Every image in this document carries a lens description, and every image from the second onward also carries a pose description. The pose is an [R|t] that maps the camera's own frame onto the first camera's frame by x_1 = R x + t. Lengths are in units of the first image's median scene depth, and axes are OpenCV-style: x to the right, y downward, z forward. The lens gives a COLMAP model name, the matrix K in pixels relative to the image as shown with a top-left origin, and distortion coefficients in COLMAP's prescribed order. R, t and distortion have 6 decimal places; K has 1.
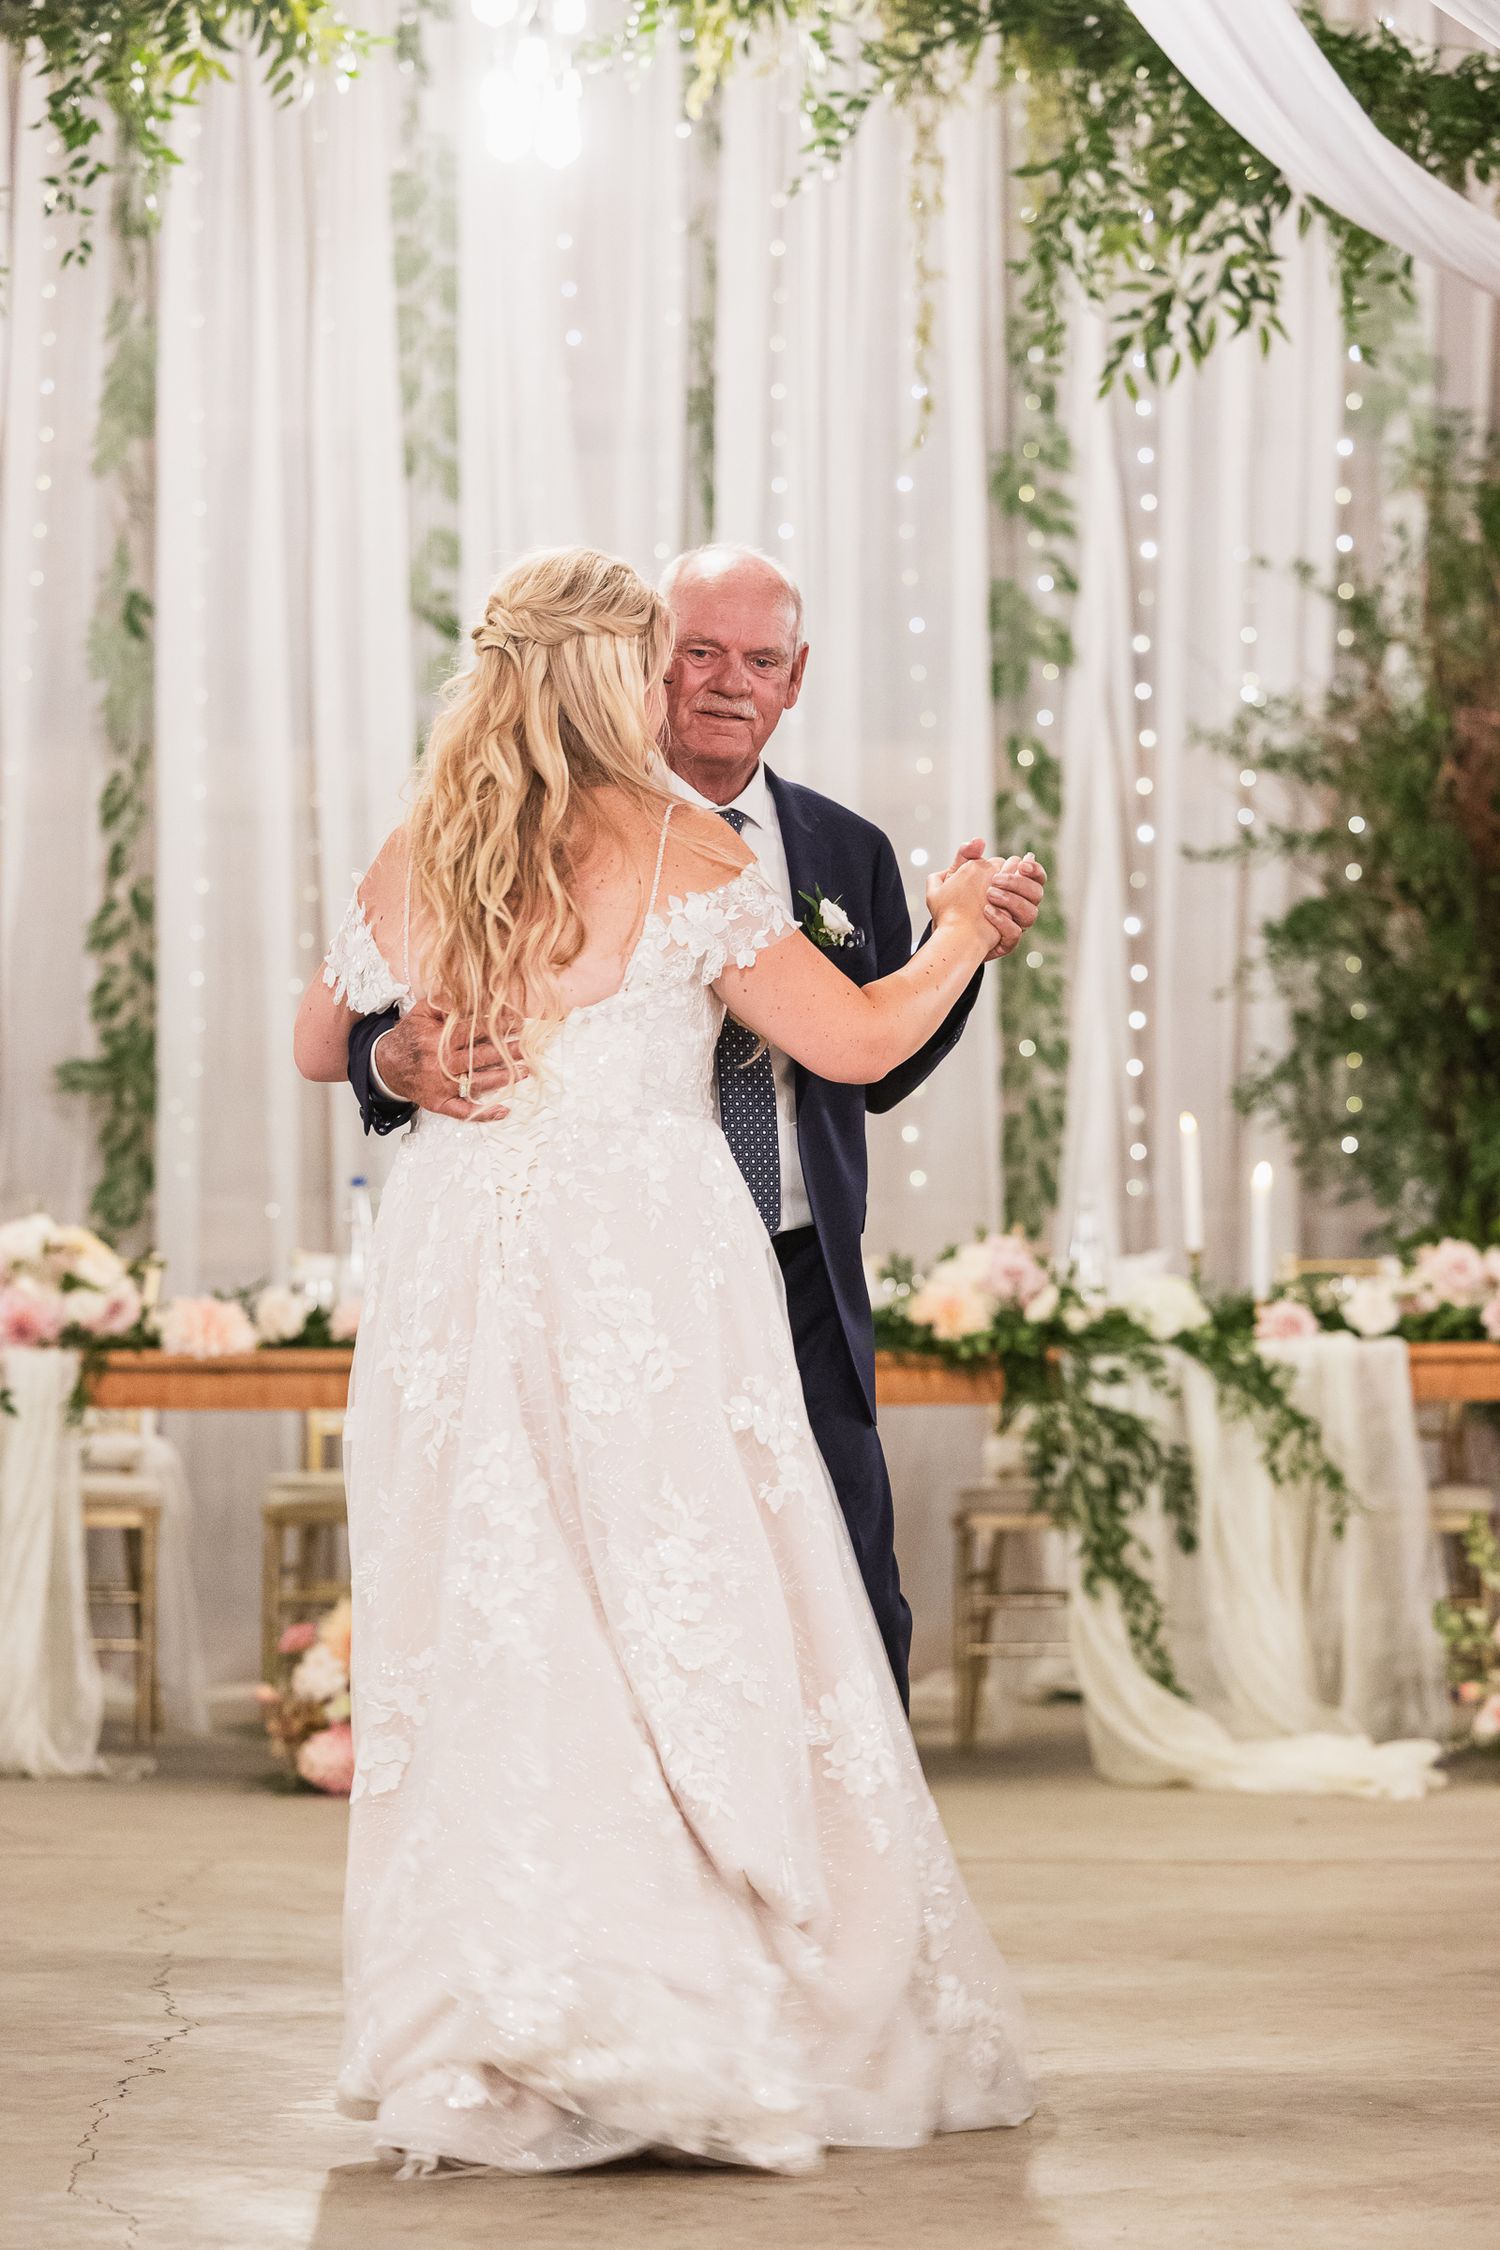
lens RADIAL K [[8217.7, 0, 750.0], [0, 8217.7, 1125.0], [0, 0, 1]] dist [0.055276, -2.443587]
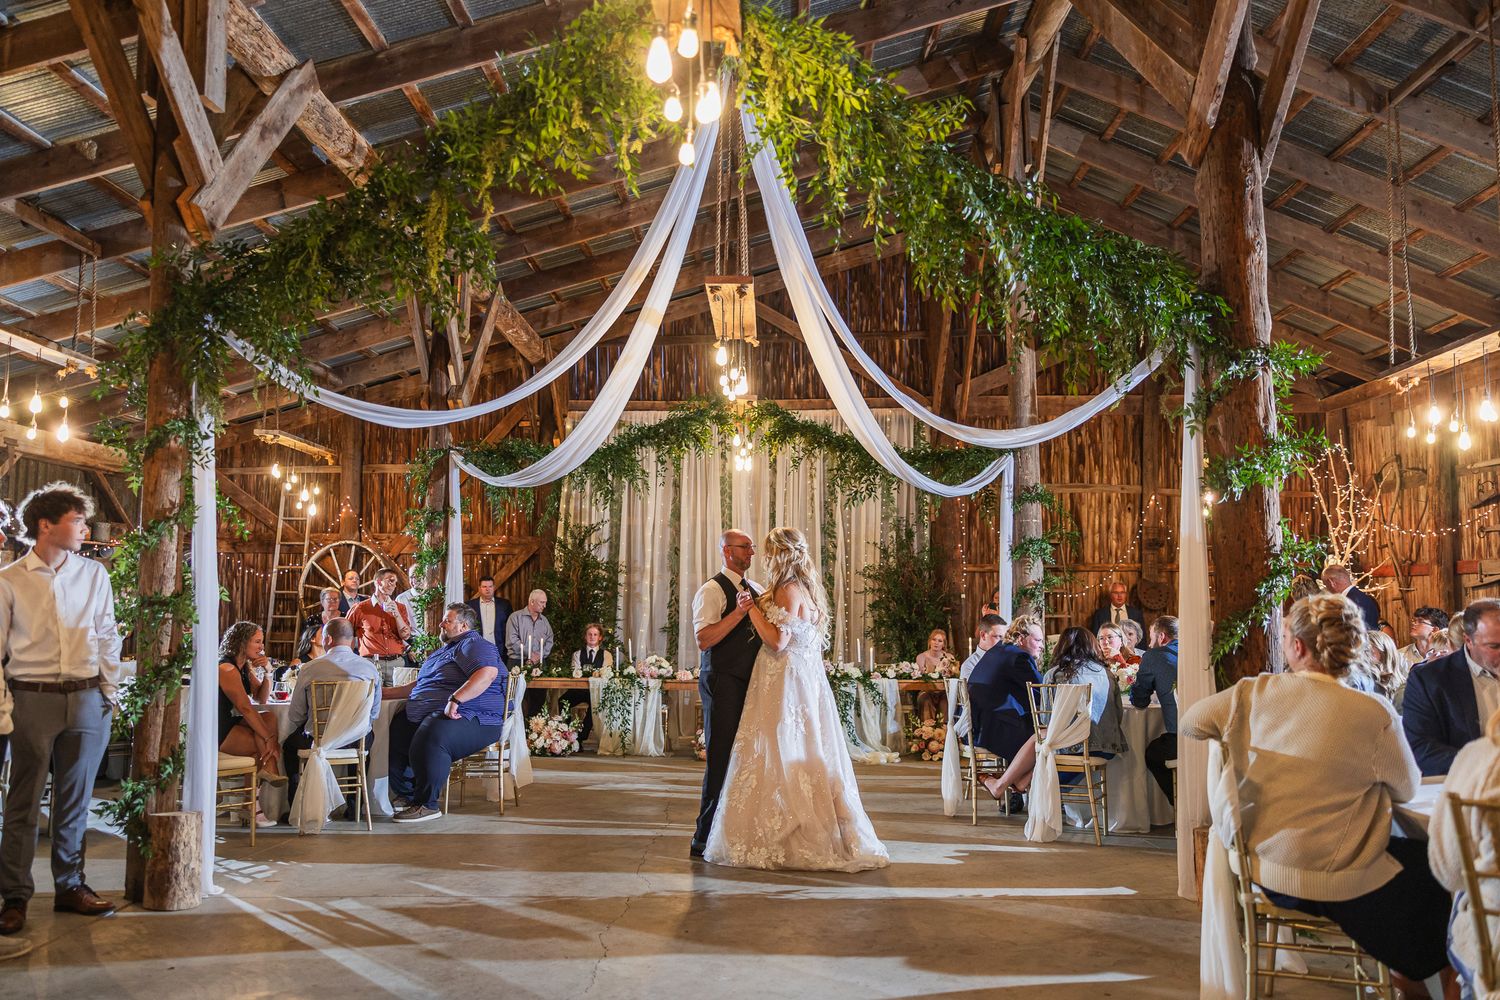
lens RADIAL K [[1186.8, 0, 753.9], [0, 1186.8, 497.3], [0, 0, 1]] dist [0.008687, 0.006211]
pose [[0.999764, 0.003970, -0.021344, -0.001425], [-0.006386, 0.993419, -0.114355, -0.003864], [0.020750, 0.114464, 0.993211, 0.177498]]
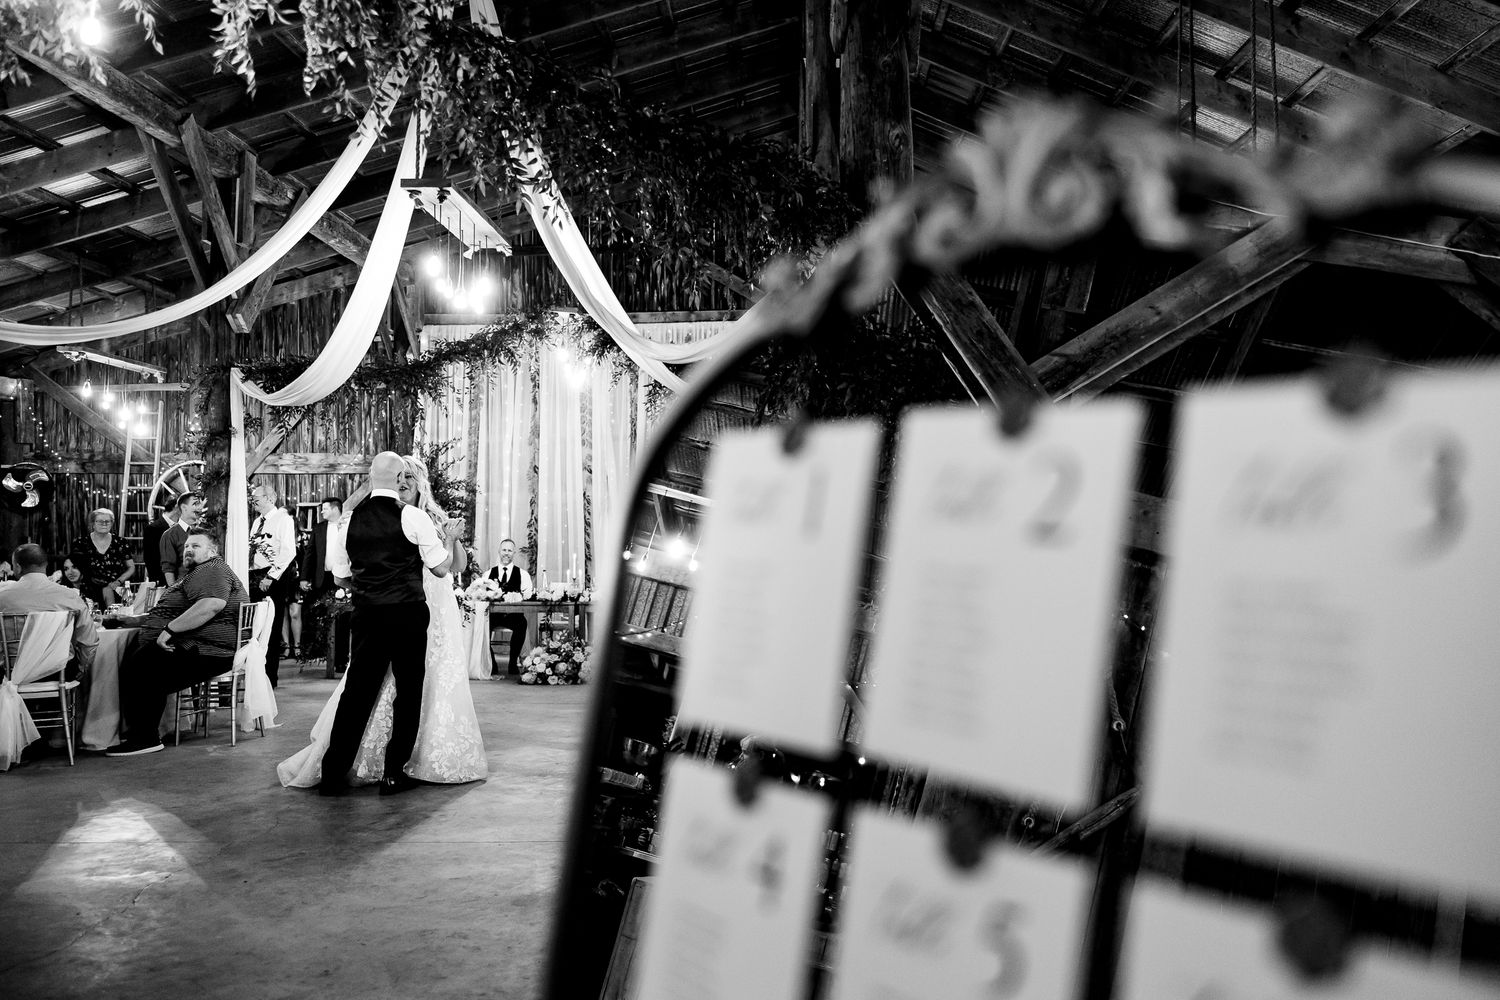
lens RADIAL K [[1186.8, 0, 753.9], [0, 1186.8, 497.3], [0, 0, 1]] dist [0.008687, 0.006211]
pose [[0.999775, 0.000250, -0.021228, 0.111676], [-0.001137, 0.999125, -0.041798, -0.009373], [0.021199, 0.041812, 0.998901, 0.205704]]
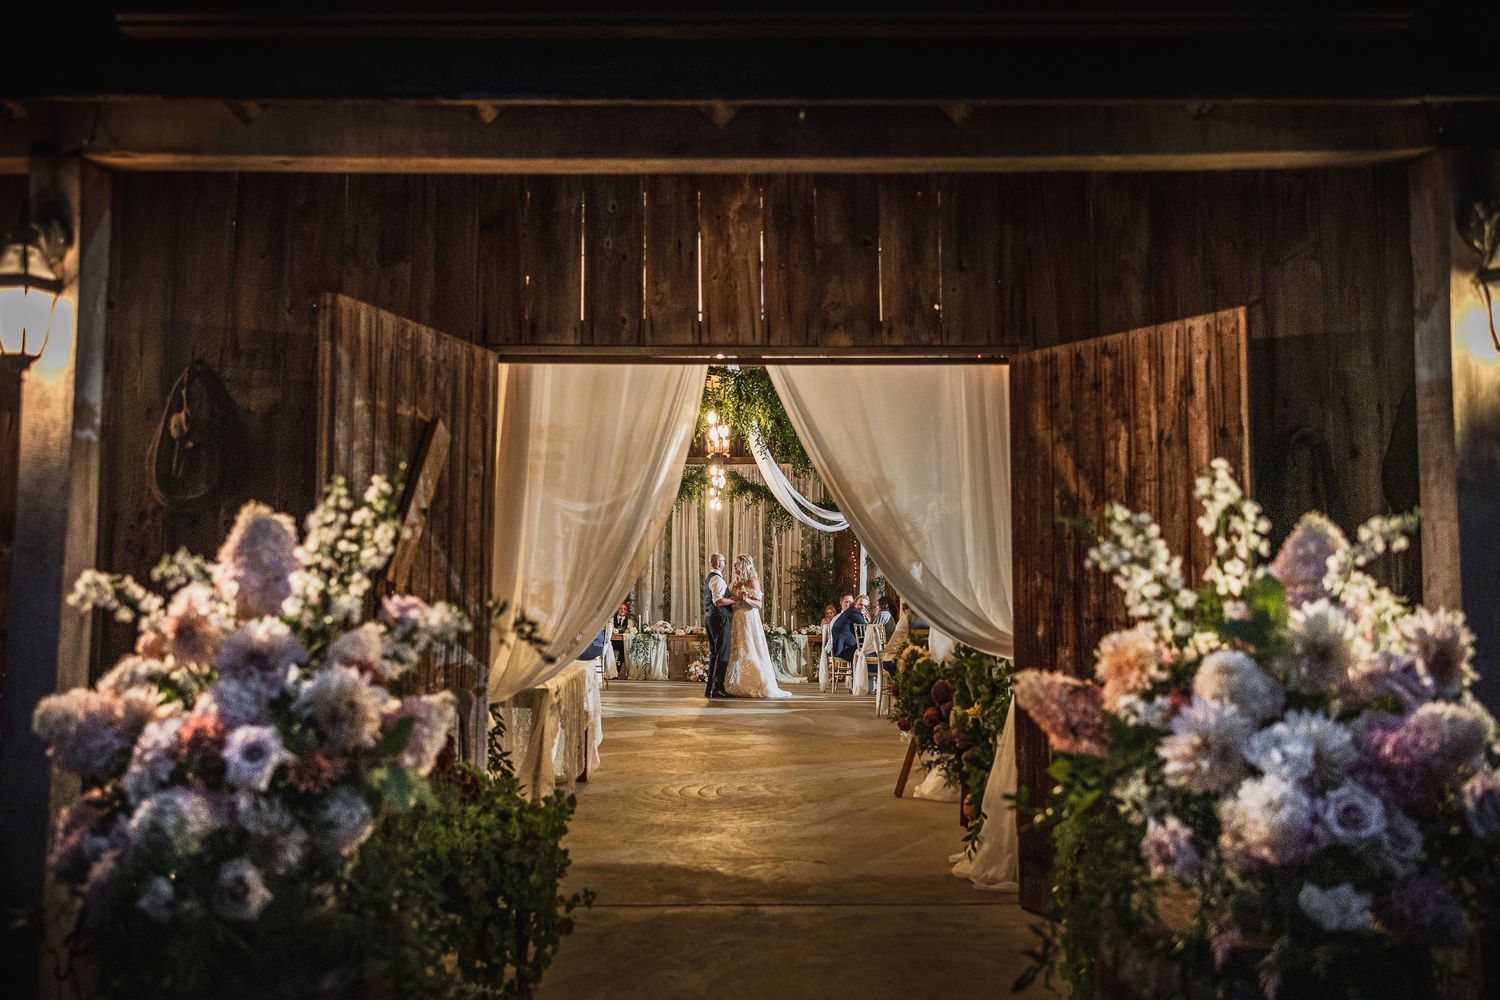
lens RADIAL K [[1194.5, 0, 757.9], [0, 1194.5, 494.2], [0, 0, 1]] dist [0.009011, -0.001283]
pose [[0.999596, 0.009822, 0.026669, -0.014786], [-0.006833, 0.993917, -0.109922, 0.016840], [-0.027587, 0.109696, 0.993582, -0.371582]]
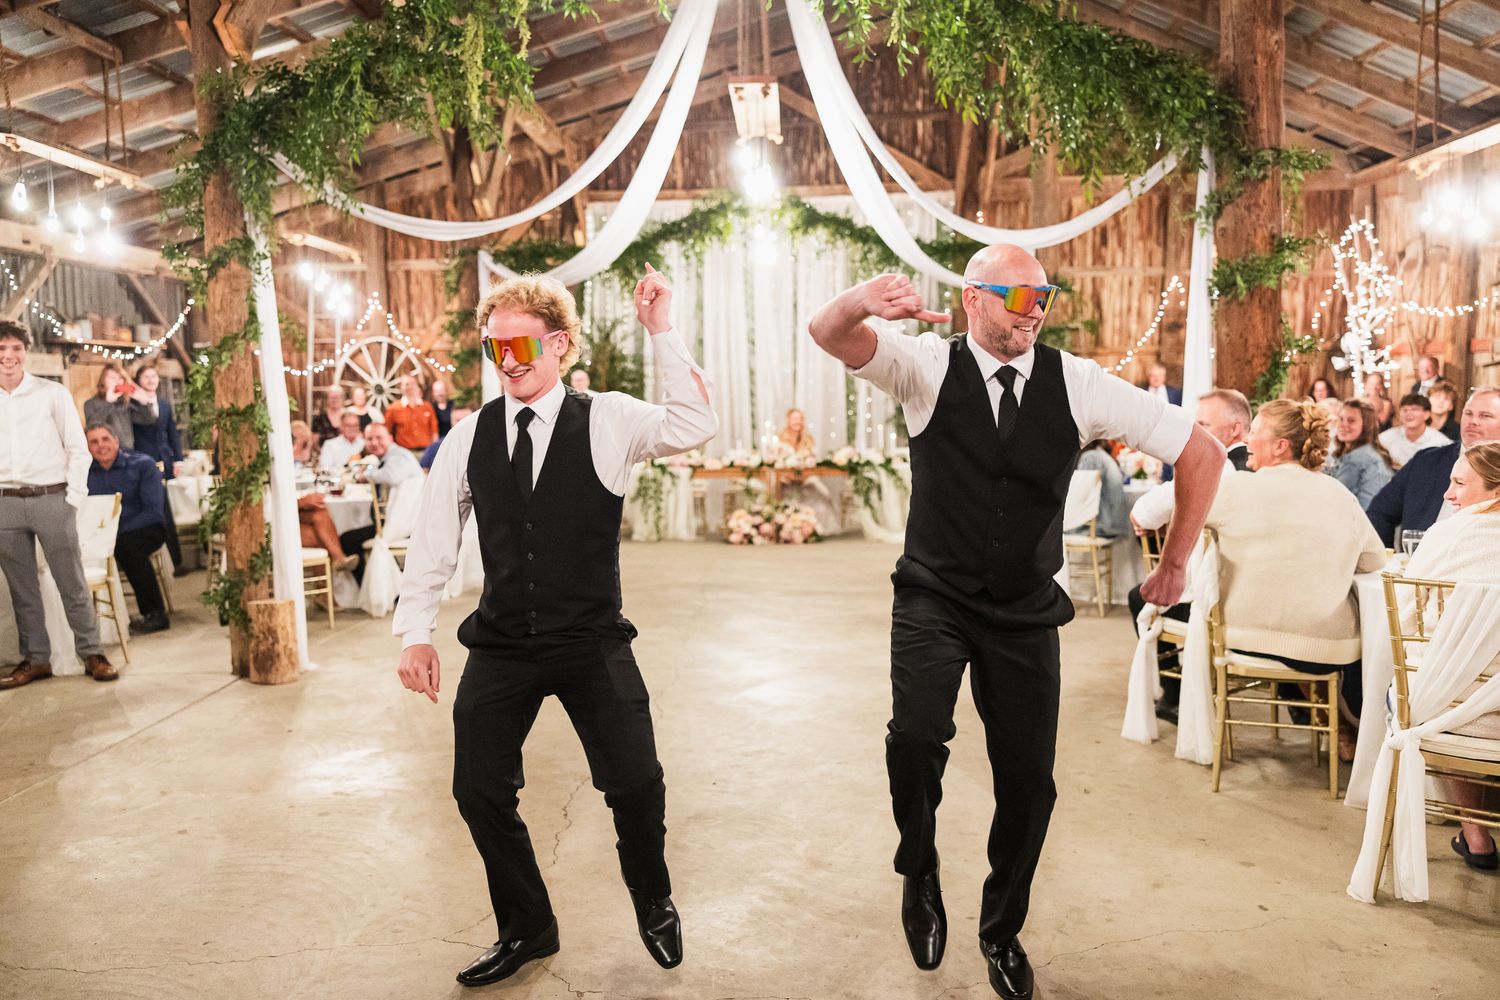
lens RADIAL K [[1194.5, 0, 757.9], [0, 1194.5, 494.2], [0, 0, 1]] dist [0.009011, -0.001283]
pose [[0.999346, -0.008605, -0.035109, -0.004277], [0.010916, 0.997748, 0.066173, -0.010054], [0.034460, -0.066513, 0.997190, 0.147703]]
